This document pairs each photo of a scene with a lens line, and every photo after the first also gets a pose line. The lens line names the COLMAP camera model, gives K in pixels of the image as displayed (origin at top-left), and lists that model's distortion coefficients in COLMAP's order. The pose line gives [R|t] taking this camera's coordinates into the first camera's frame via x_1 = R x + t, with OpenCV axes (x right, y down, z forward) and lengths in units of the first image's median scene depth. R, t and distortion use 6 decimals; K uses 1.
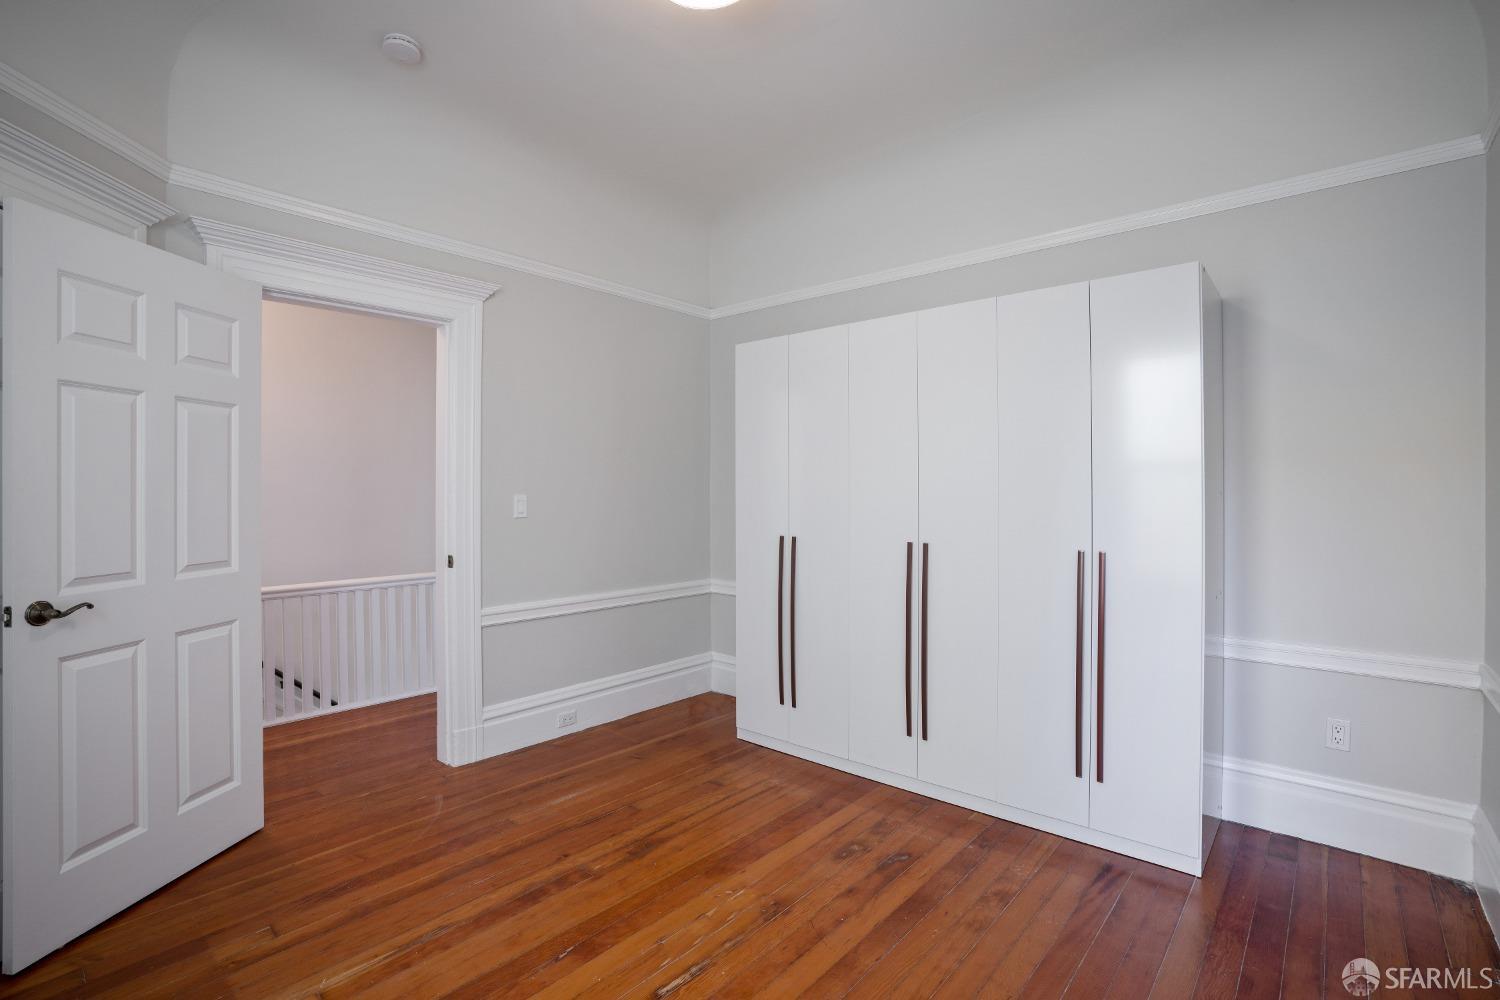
lens RADIAL K [[675.7, 0, 749.8], [0, 675.7, 494.2], [0, 0, 1]] dist [-0.002293, 0.000320]
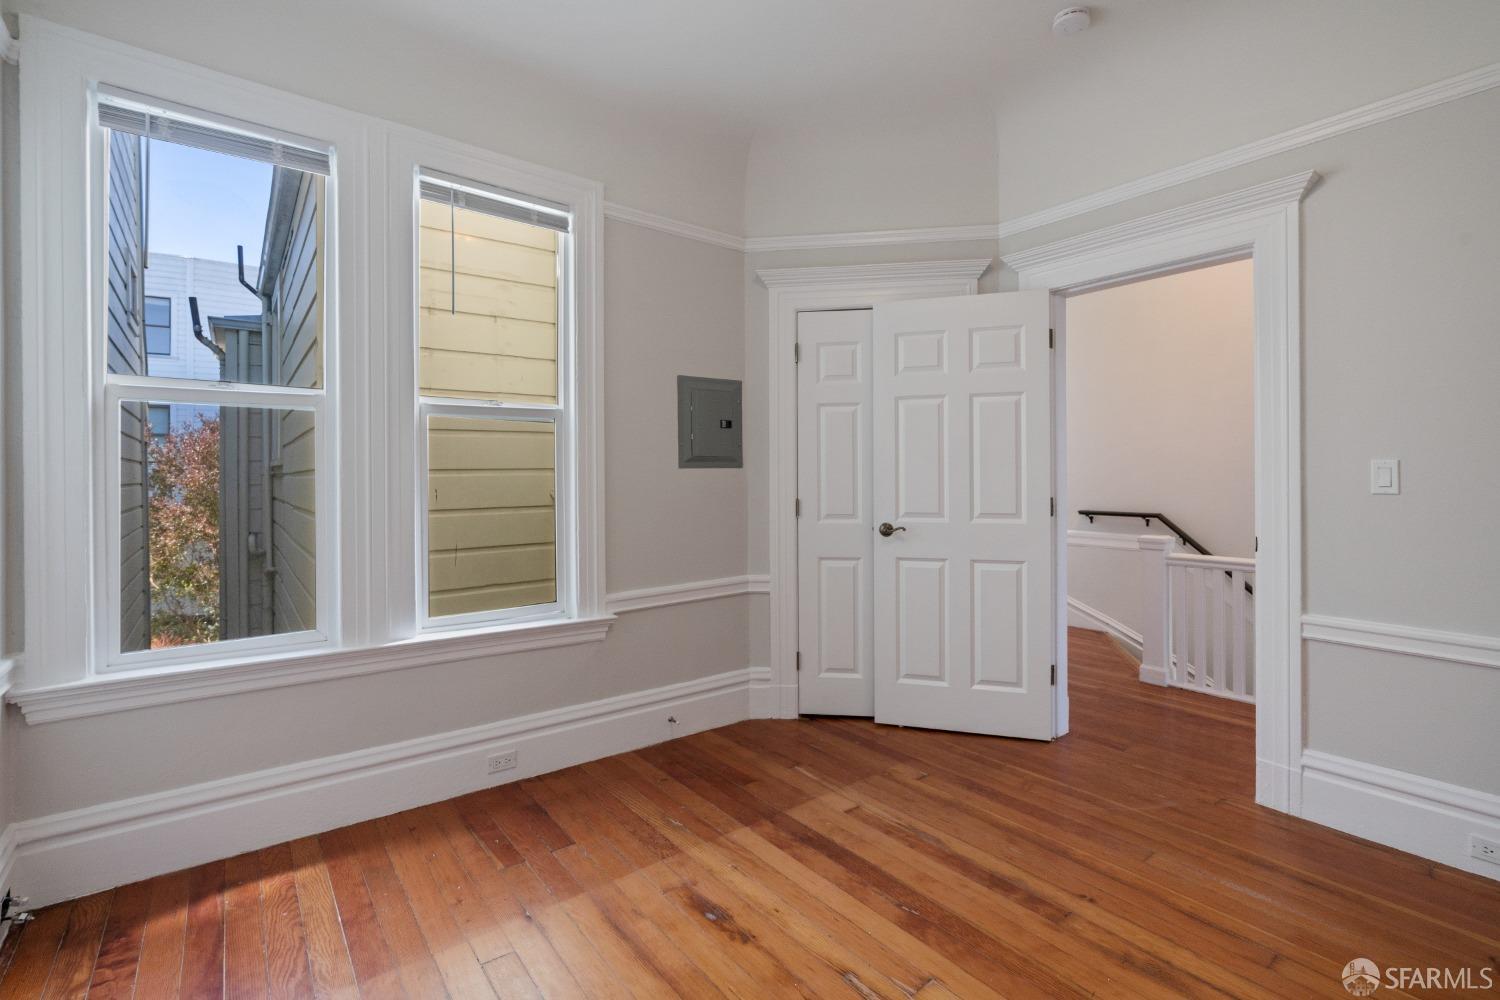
lens RADIAL K [[687.8, 0, 756.3], [0, 687.8, 469.9], [0, 0, 1]] dist [-0.000144, 0.000300]
pose [[-0.155438, -0.002406, -0.987843, 0.597318], [0.000622, 0.999997, -0.002534, 0.018339], [0.987846, -0.001008, -0.155436, 0.715783]]
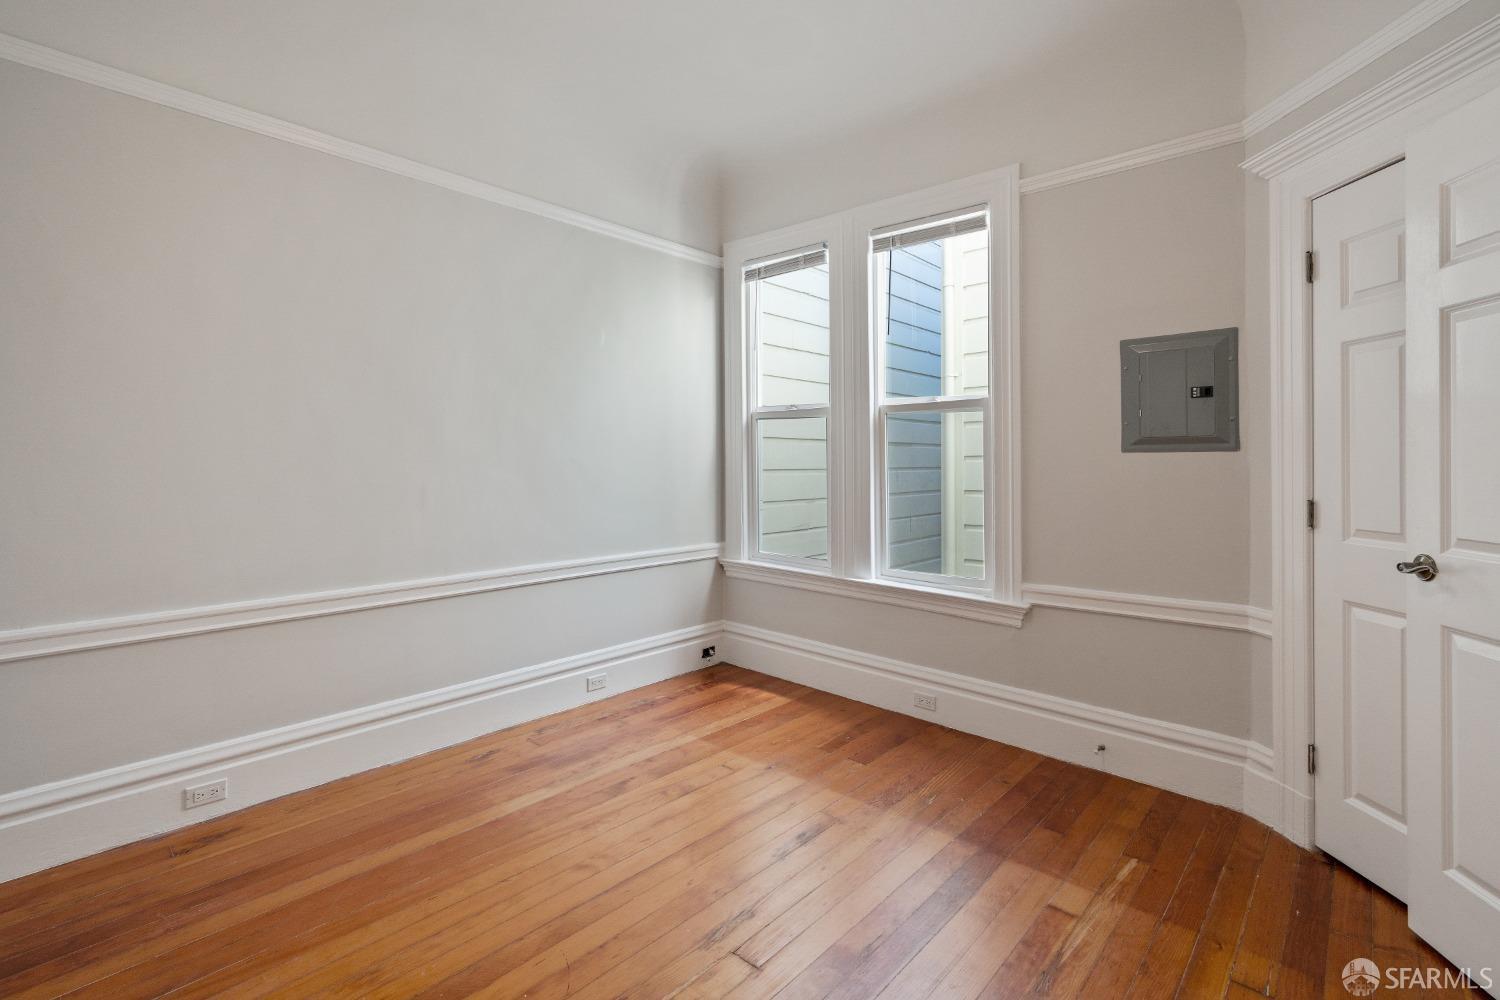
lens RADIAL K [[684.8, 0, 751.0], [0, 684.8, 457.8], [0, 0, 1]] dist [-0.002995, -0.000240]
pose [[-0.999787, 0.001842, -0.020560, -0.085318], [0.001828, 0.999998, 0.000717, 0.018307], [0.020561, 0.000679, -0.999788, 1.452769]]
